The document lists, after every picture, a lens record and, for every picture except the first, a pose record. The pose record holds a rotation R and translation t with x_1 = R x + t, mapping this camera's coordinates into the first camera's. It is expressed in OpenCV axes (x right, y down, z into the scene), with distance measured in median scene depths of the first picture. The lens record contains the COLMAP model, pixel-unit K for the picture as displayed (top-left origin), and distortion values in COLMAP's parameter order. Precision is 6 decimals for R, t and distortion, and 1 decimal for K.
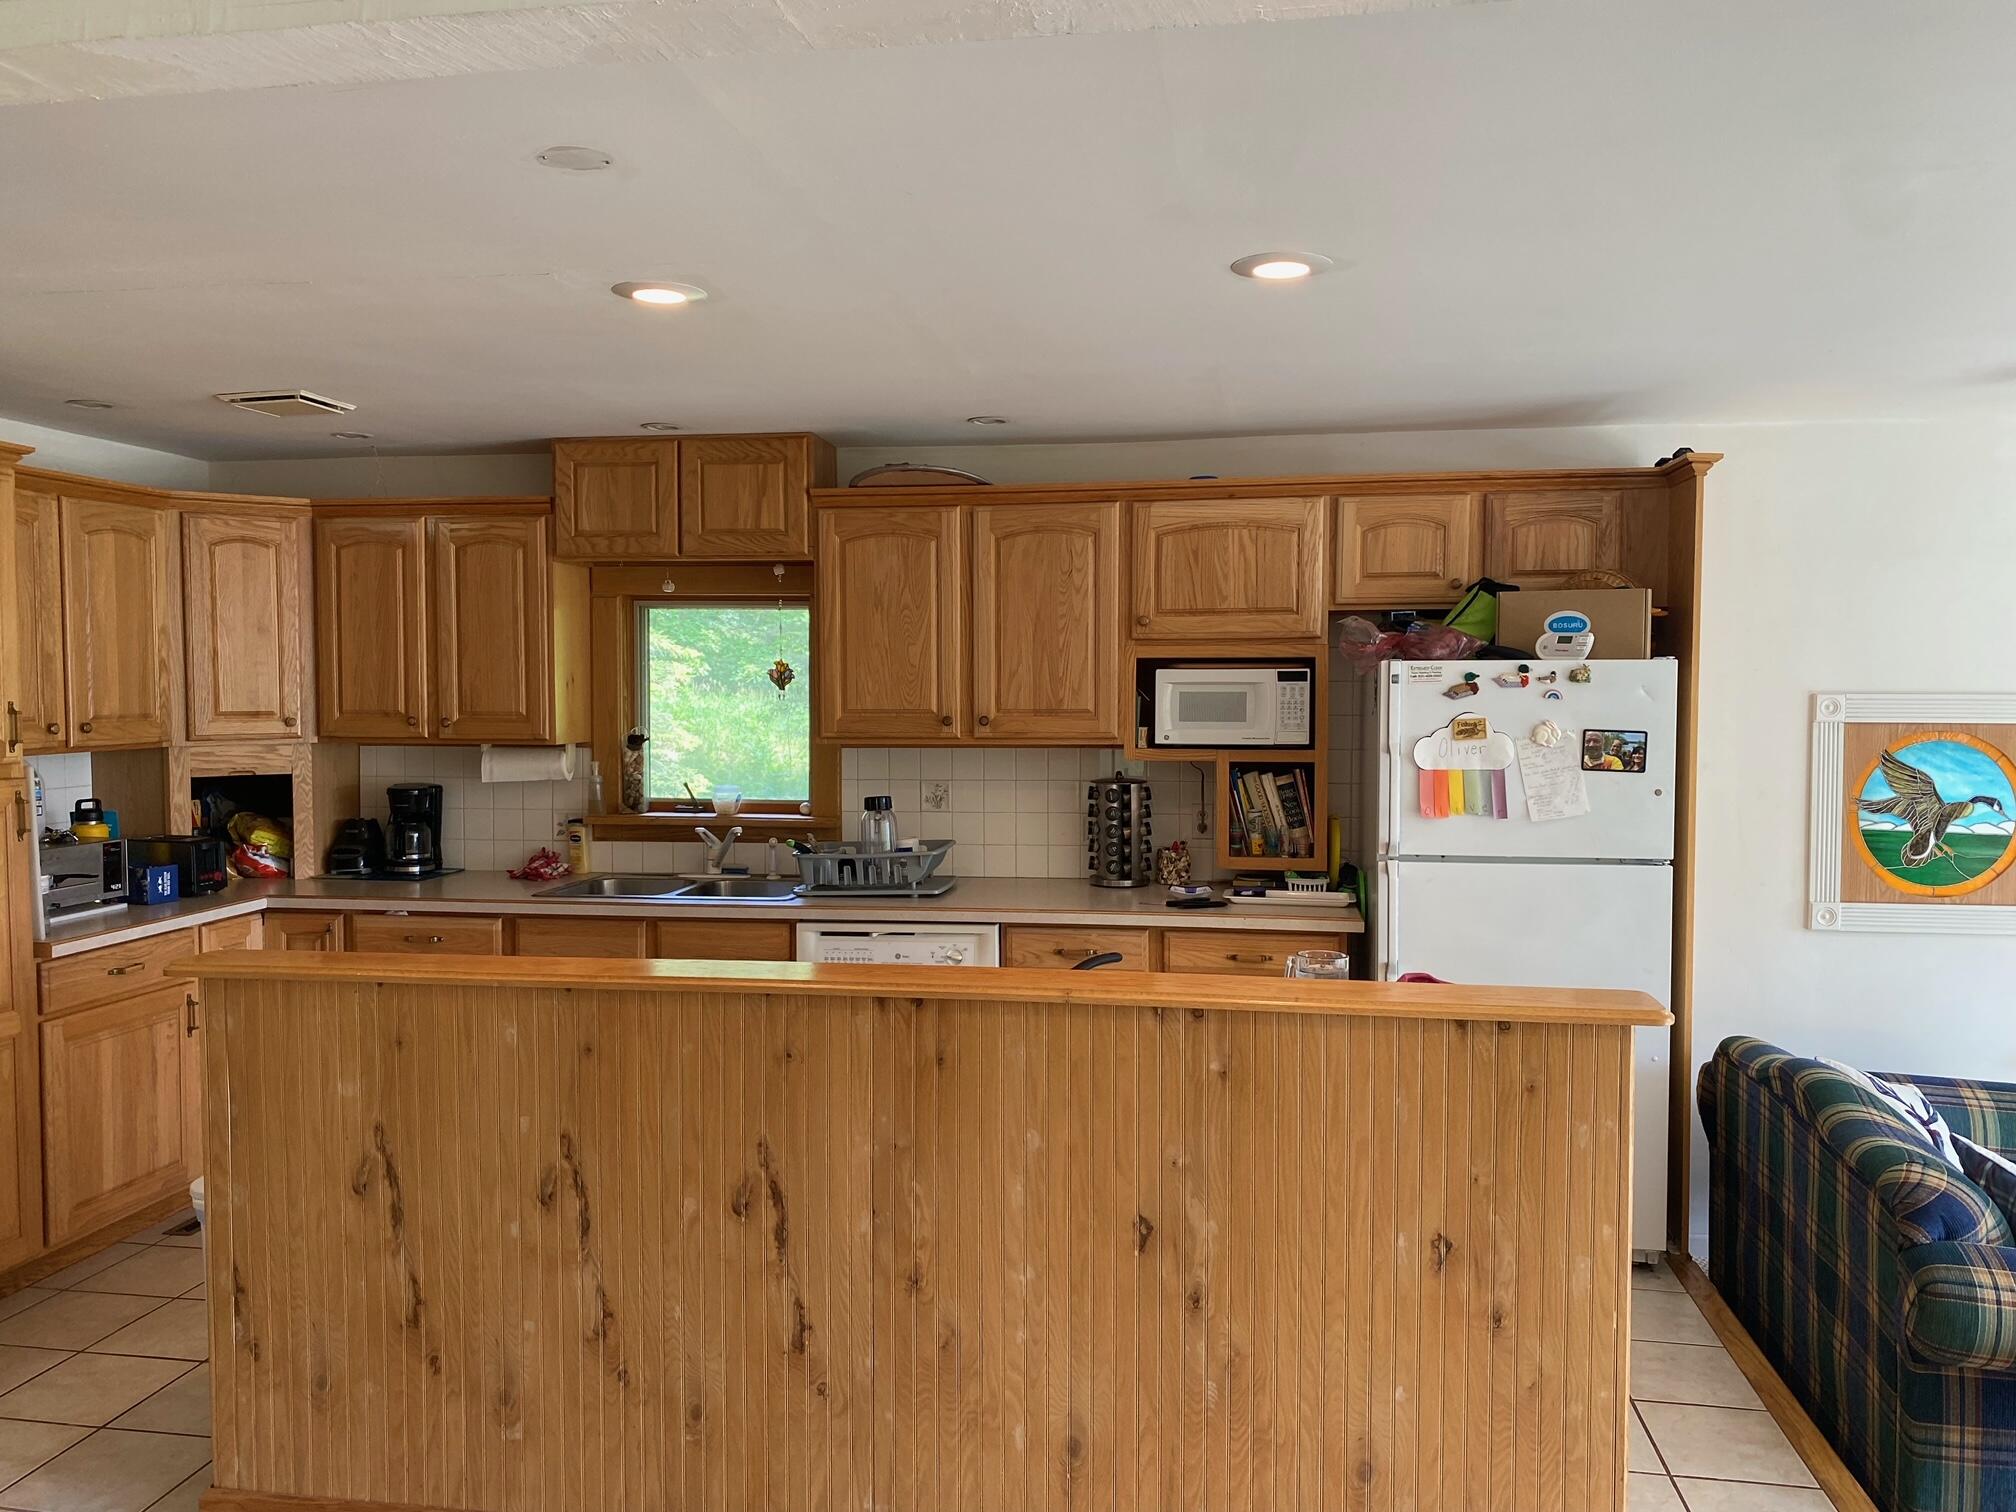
lens RADIAL K [[1531.8, 0, 1006.1], [0, 1531.8, 768.0], [0, 0, 1]] dist [0.048257, -0.071173]
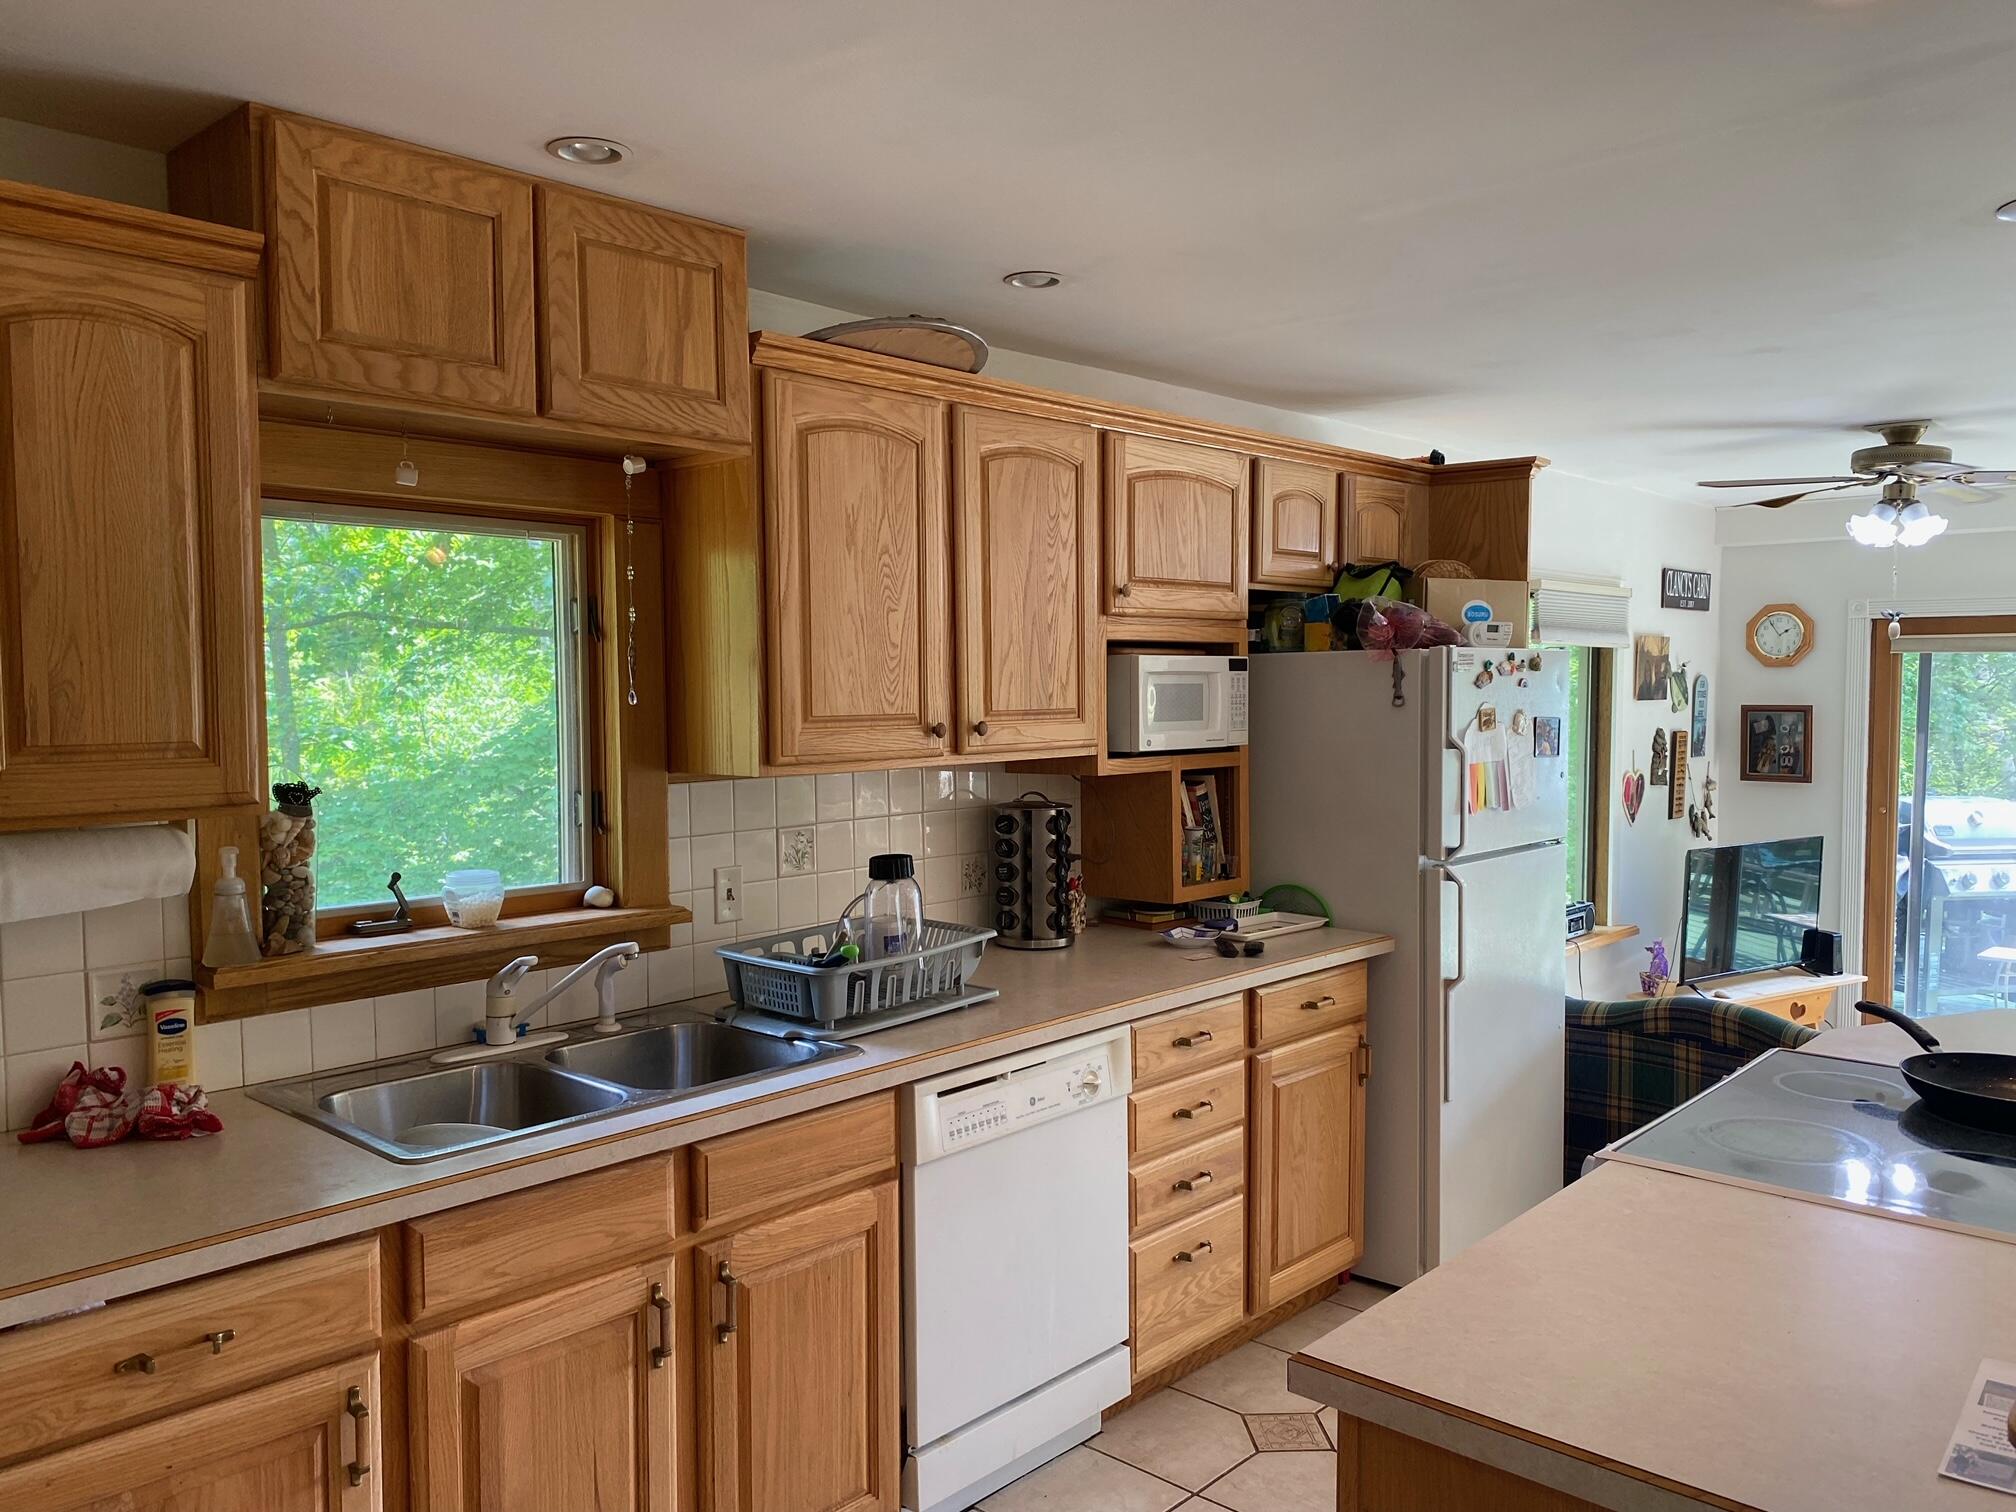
lens RADIAL K [[1531.8, 0, 1008.1], [0, 1531.8, 765.9], [0, 0, 1]] dist [0.048257, -0.071173]
pose [[0.558808, -0.047742, 0.827922, -0.606379], [0.052486, 0.998376, 0.022145, -0.030811], [-0.827635, 0.031079, 0.560406, 0.659675]]
